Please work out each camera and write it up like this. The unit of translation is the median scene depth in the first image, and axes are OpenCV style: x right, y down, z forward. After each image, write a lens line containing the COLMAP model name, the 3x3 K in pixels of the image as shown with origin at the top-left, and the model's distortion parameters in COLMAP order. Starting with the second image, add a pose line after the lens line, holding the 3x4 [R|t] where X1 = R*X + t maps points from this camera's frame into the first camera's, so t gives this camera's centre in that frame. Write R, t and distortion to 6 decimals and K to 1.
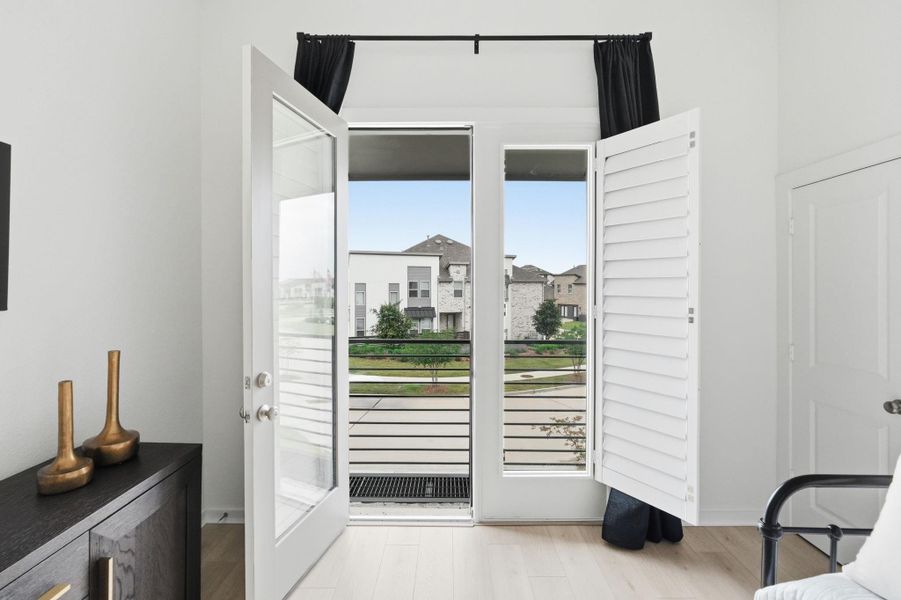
lens RADIAL K [[395.5, 0, 448.0], [0, 395.5, 287.5], [0, 0, 1]] dist [-0.019158, 0.008872]
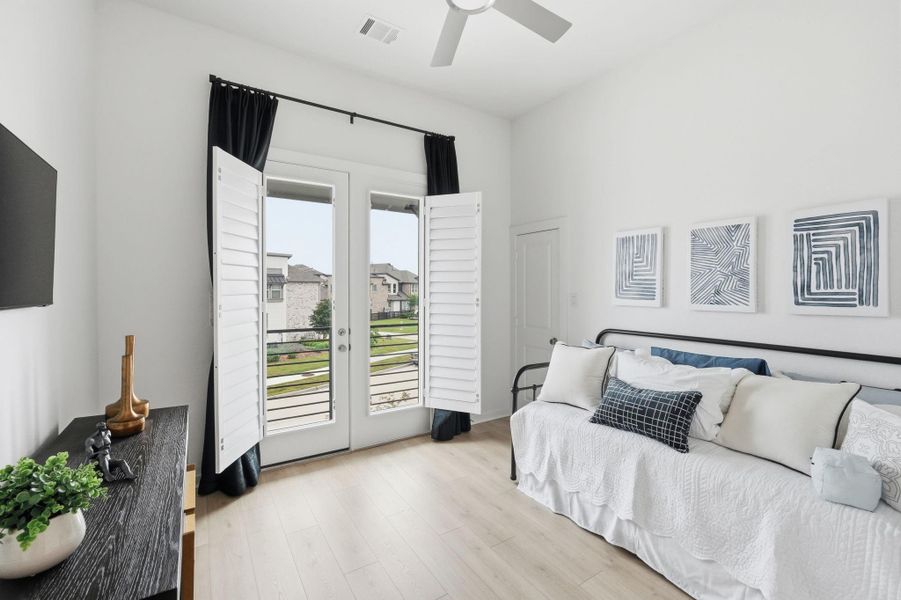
lens RADIAL K [[388.9, 0, 447.3], [0, 388.9, 291.1], [0, 0, 1]] dist [-0.012018, 0.000566]
pose [[0.843418, -0.005293, 0.537231, -0.406782], [0.000135, 0.999954, 0.009640, 0.000445], [-0.537257, -0.008058, 0.843380, -0.394246]]
